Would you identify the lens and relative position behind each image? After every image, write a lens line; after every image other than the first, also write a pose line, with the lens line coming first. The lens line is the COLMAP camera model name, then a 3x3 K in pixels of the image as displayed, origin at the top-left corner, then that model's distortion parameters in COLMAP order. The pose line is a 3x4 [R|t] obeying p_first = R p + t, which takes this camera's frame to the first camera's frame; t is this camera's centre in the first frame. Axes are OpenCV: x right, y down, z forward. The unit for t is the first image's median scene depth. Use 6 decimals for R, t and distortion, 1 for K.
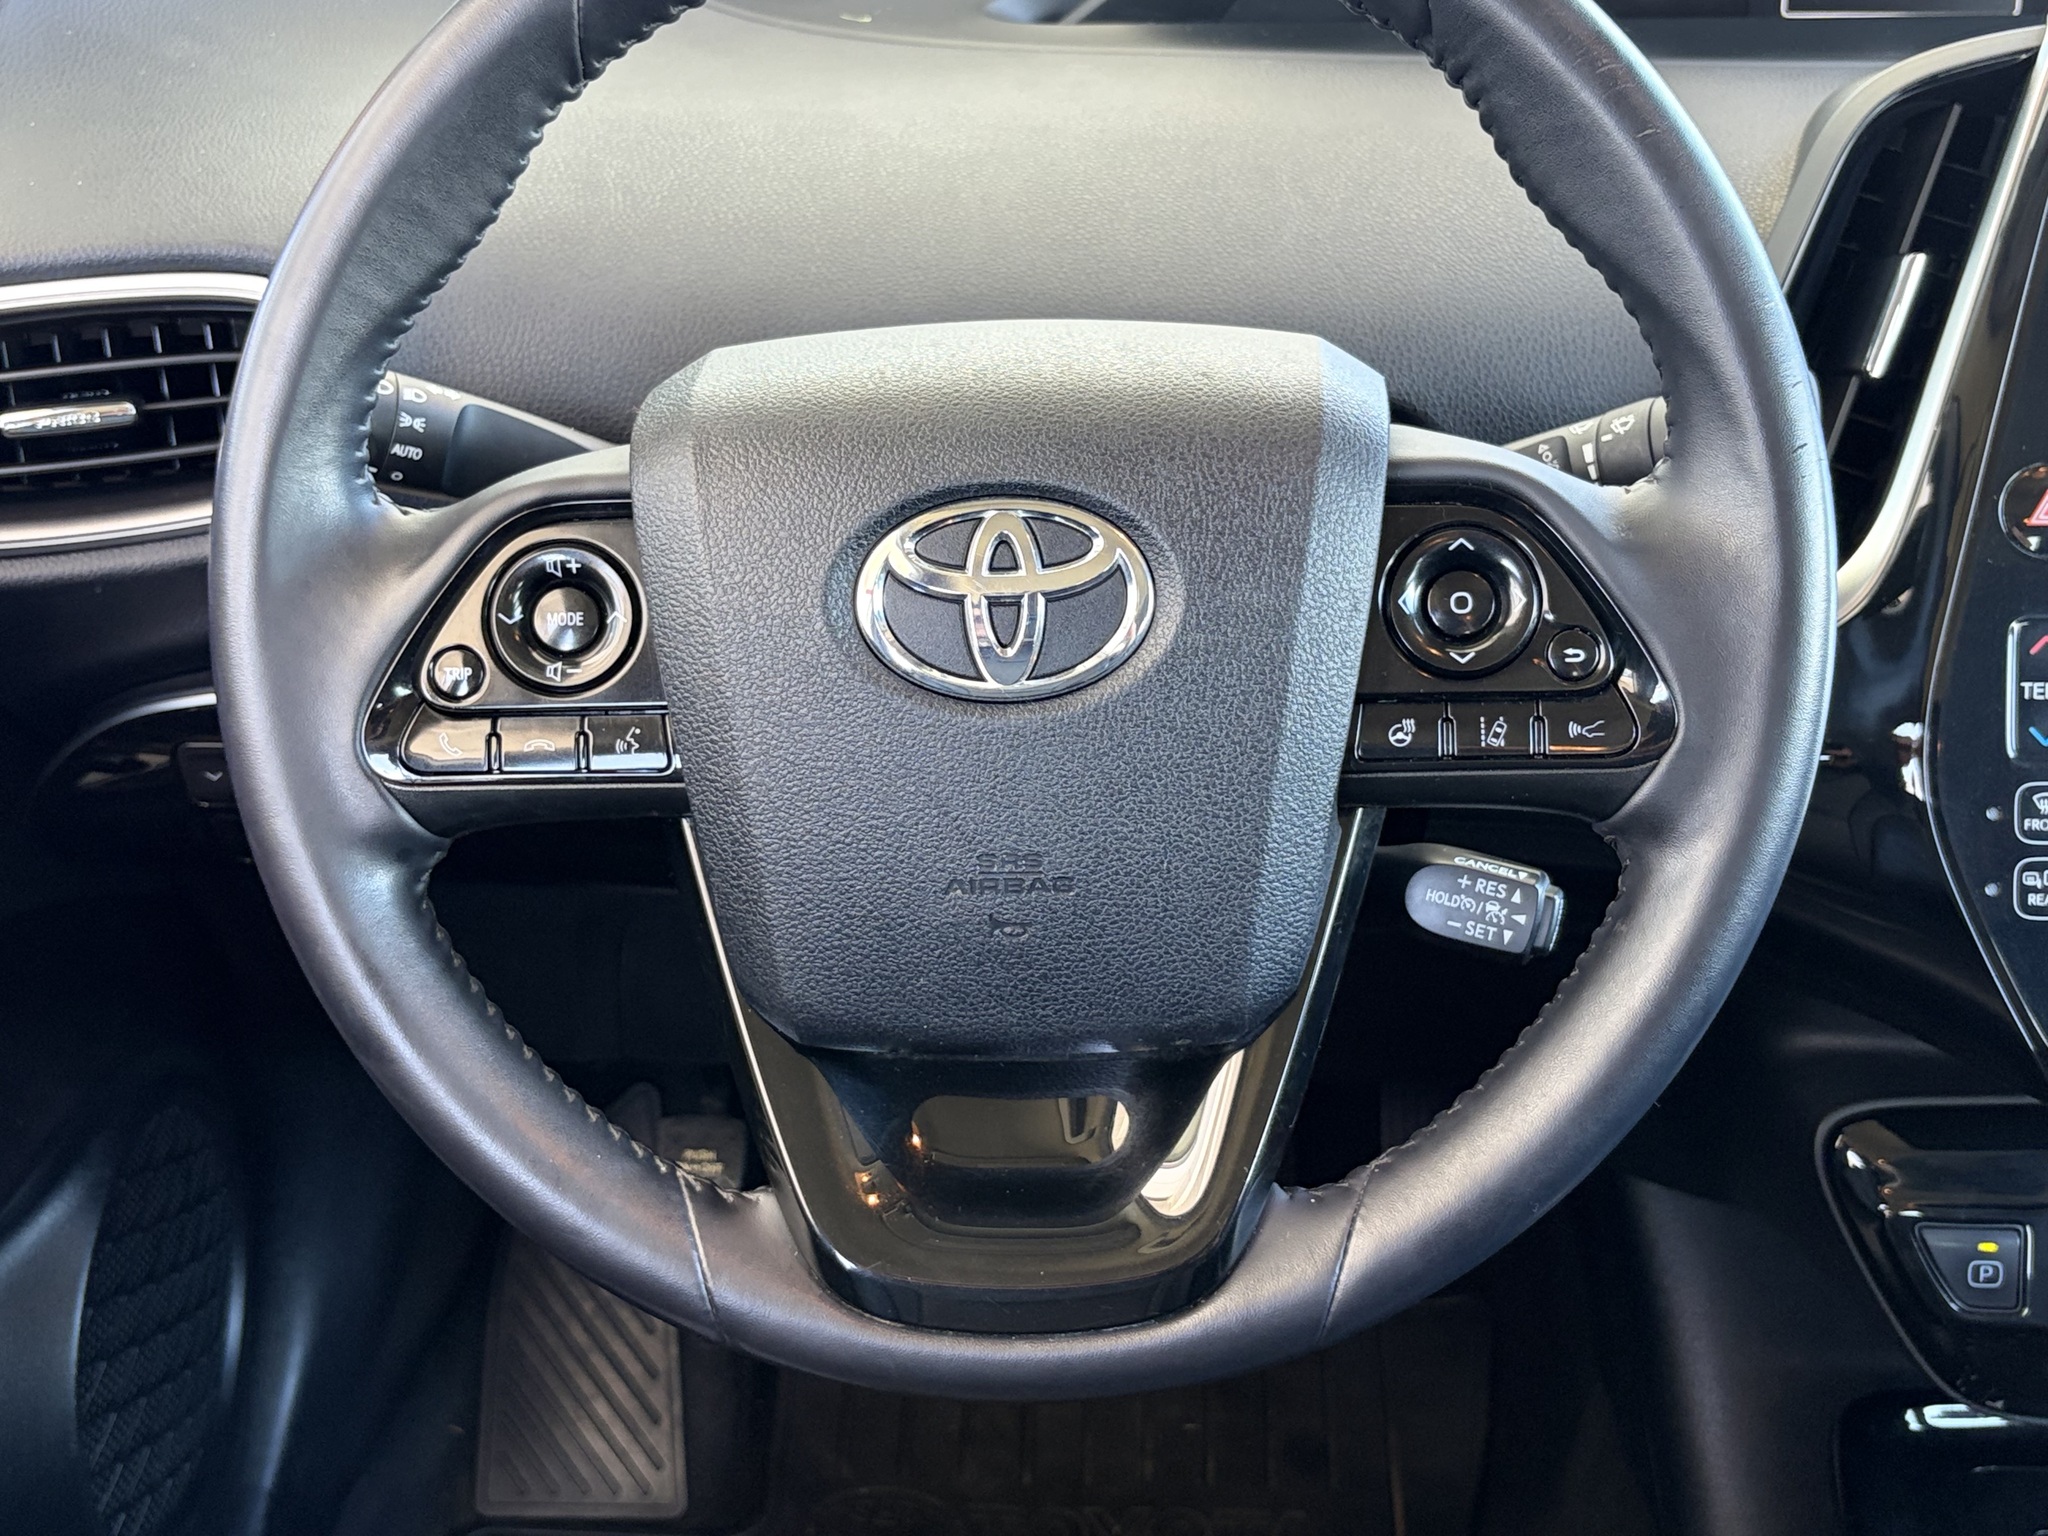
lens RADIAL K [[2408.7, 0, 1013.2], [0, 2408.7, 807.9], [0, 0, 1]] dist [0.046413, 0.000000]
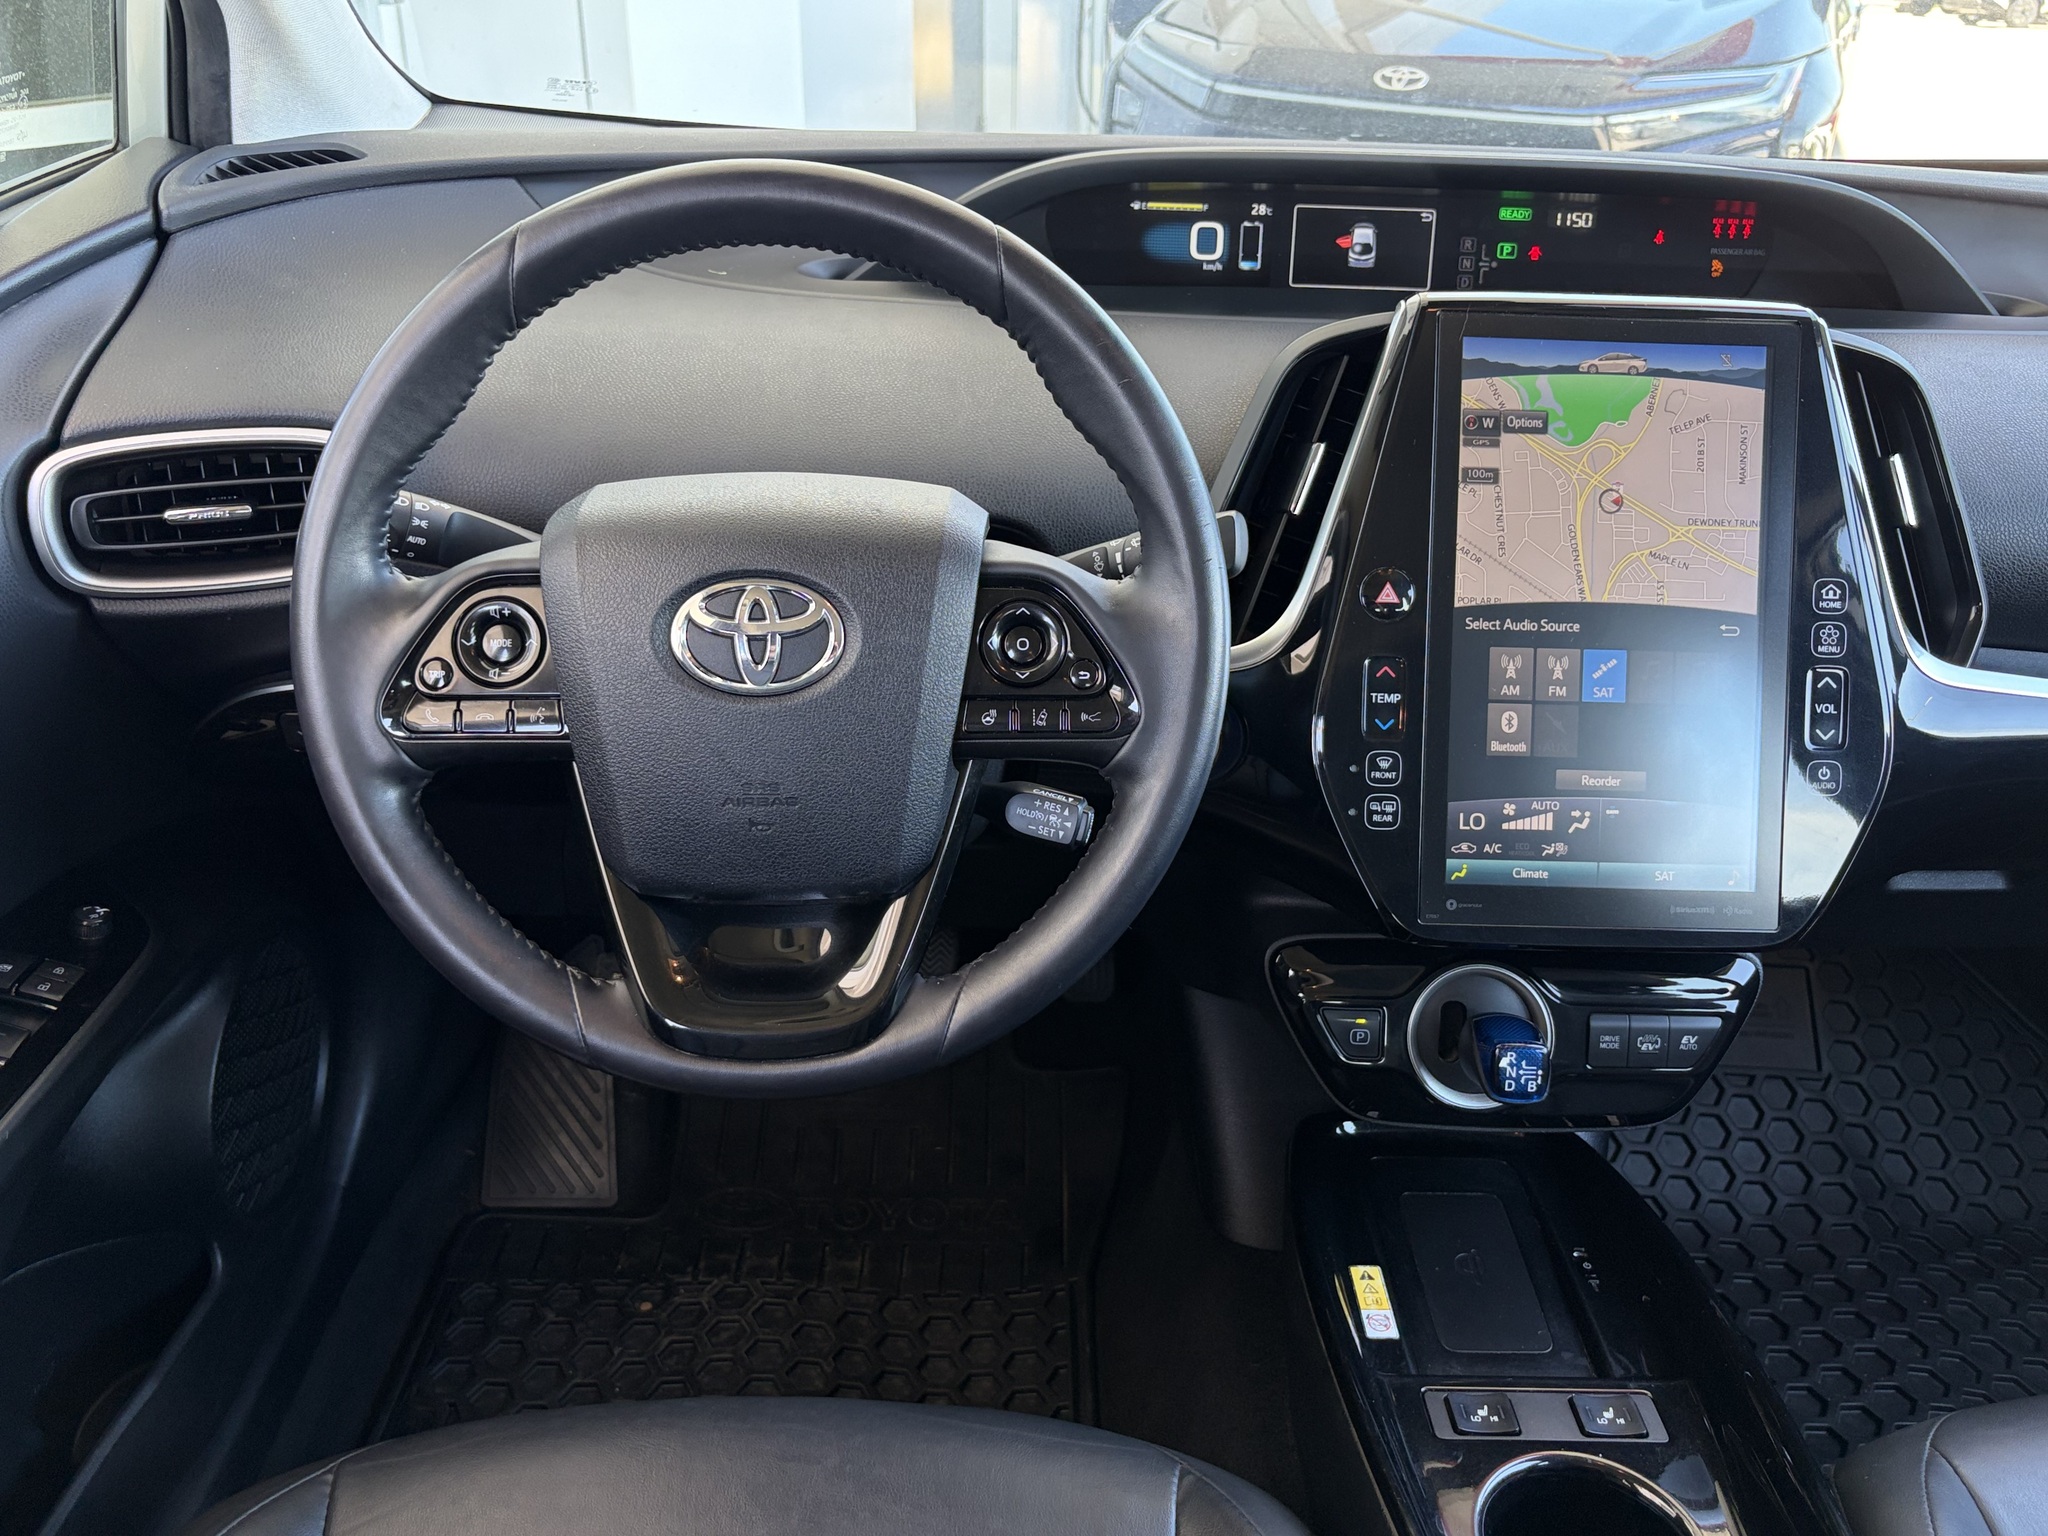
lens RADIAL K [[1638.3, 0, 1015.3], [0, 1638.3, 768.3], [0, 0, 1]] dist [0.048587, -0.052457]
pose [[0.997520, 0.011774, 0.069391, 0.095731], [-0.011949, 0.999926, 0.002112, 0.003331], [-0.069361, -0.002936, 0.997587, -0.185884]]
